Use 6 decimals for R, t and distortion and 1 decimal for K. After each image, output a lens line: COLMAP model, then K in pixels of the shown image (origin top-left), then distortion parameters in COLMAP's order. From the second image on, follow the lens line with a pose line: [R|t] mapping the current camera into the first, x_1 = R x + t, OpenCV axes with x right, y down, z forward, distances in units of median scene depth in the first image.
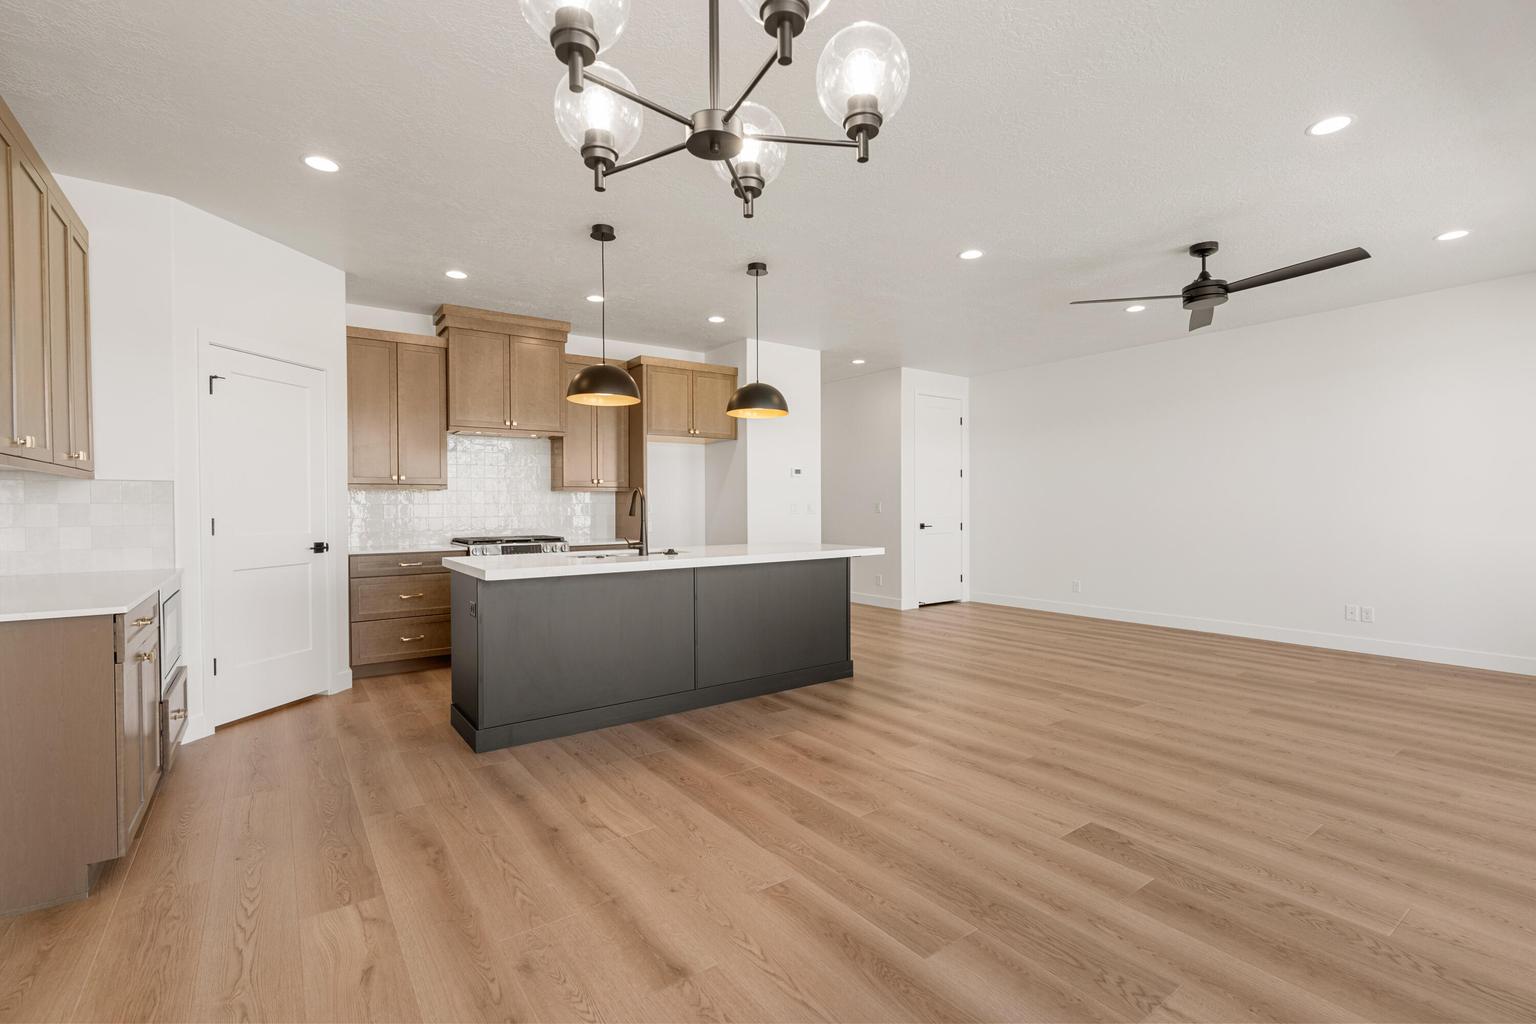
lens RADIAL K [[696.5, 0, 767.7], [0, 696.5, 519.9], [0, 0, 1]] dist [0.003419, 0.000357]
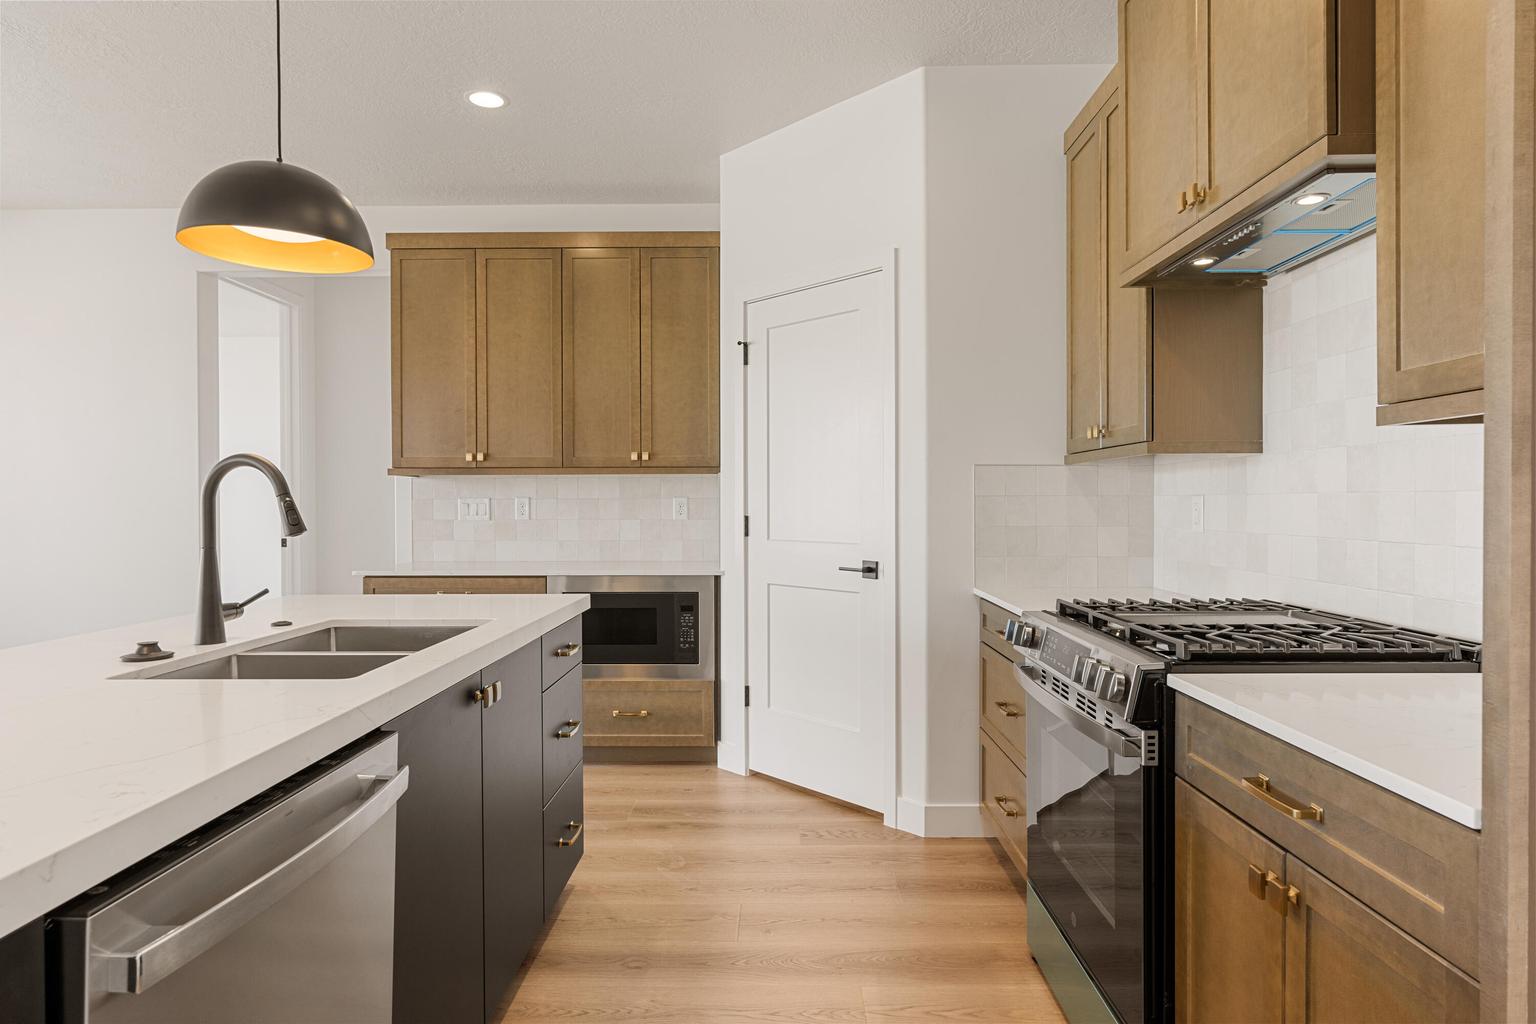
lens RADIAL K [[871.9, 0, 762.0], [0, 871.9, 510.2], [0, 0, 1]] dist [0.004336, 0.001154]
pose [[-0.603182, 0.015421, -0.797454, 0.011780], [-0.012241, 0.999516, 0.028587, -0.032246], [0.797509, 0.027005, -0.602702, 1.416866]]
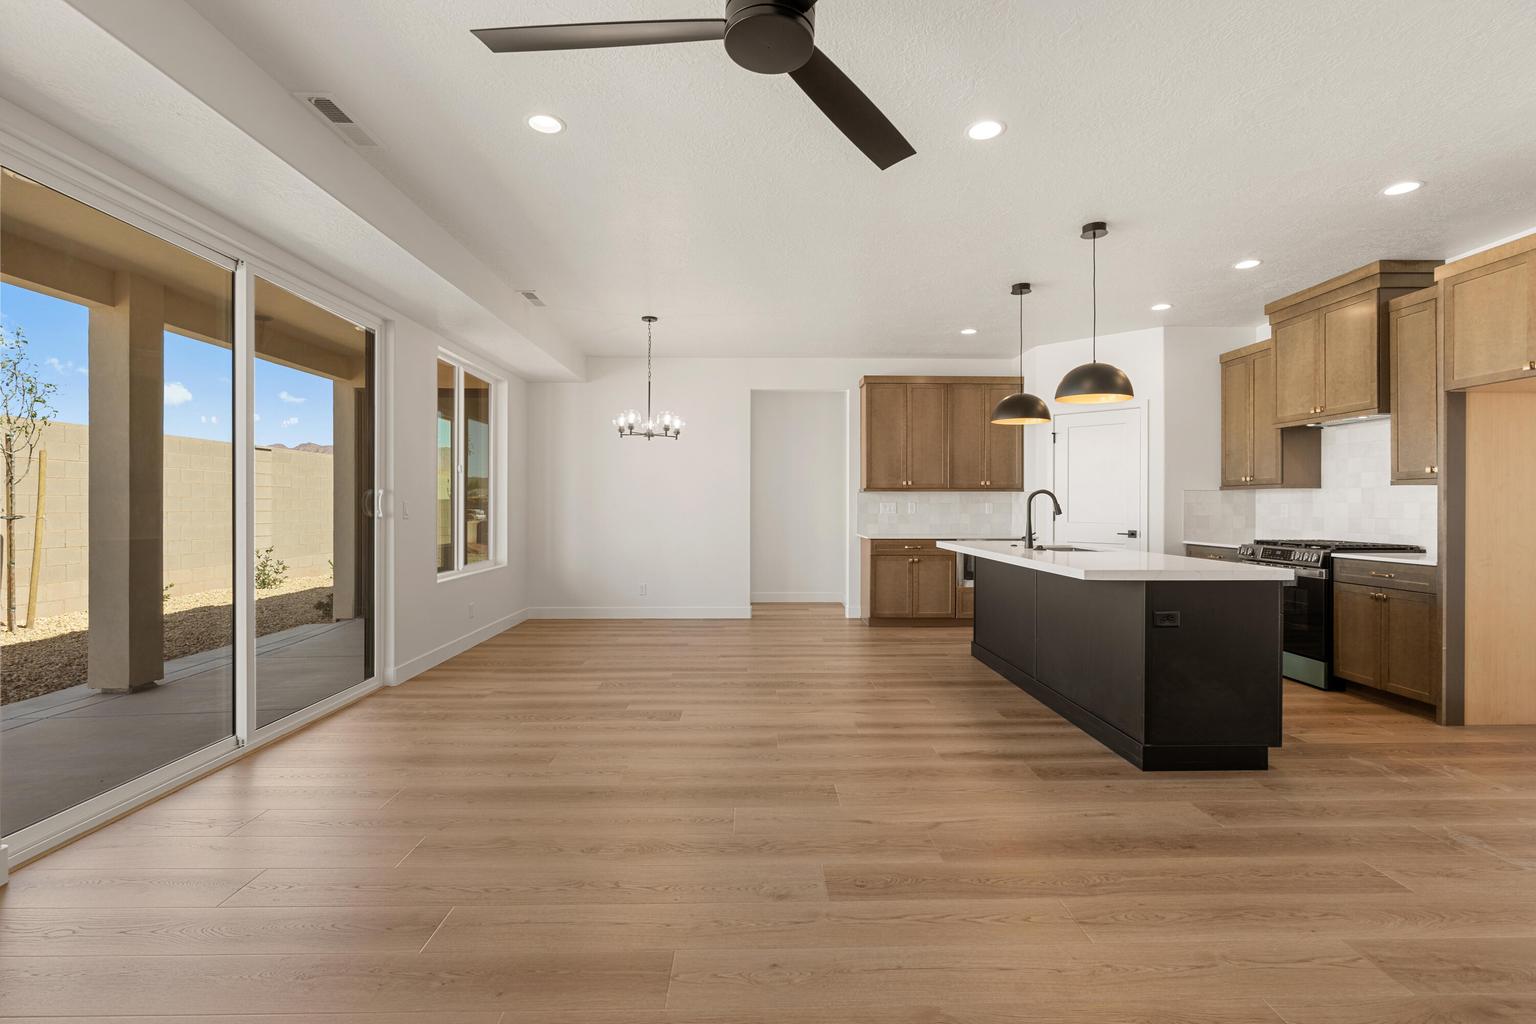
lens RADIAL K [[696.5, 0, 773.3], [0, 696.5, 508.6], [0, 0, 1]] dist [0.003419, 0.000357]
pose [[-0.563005, 0.008490, -0.826410, 0.968805], [-0.017328, 0.999606, 0.022074, -0.030755], [0.826272, 0.026748, -0.562636, 1.227764]]
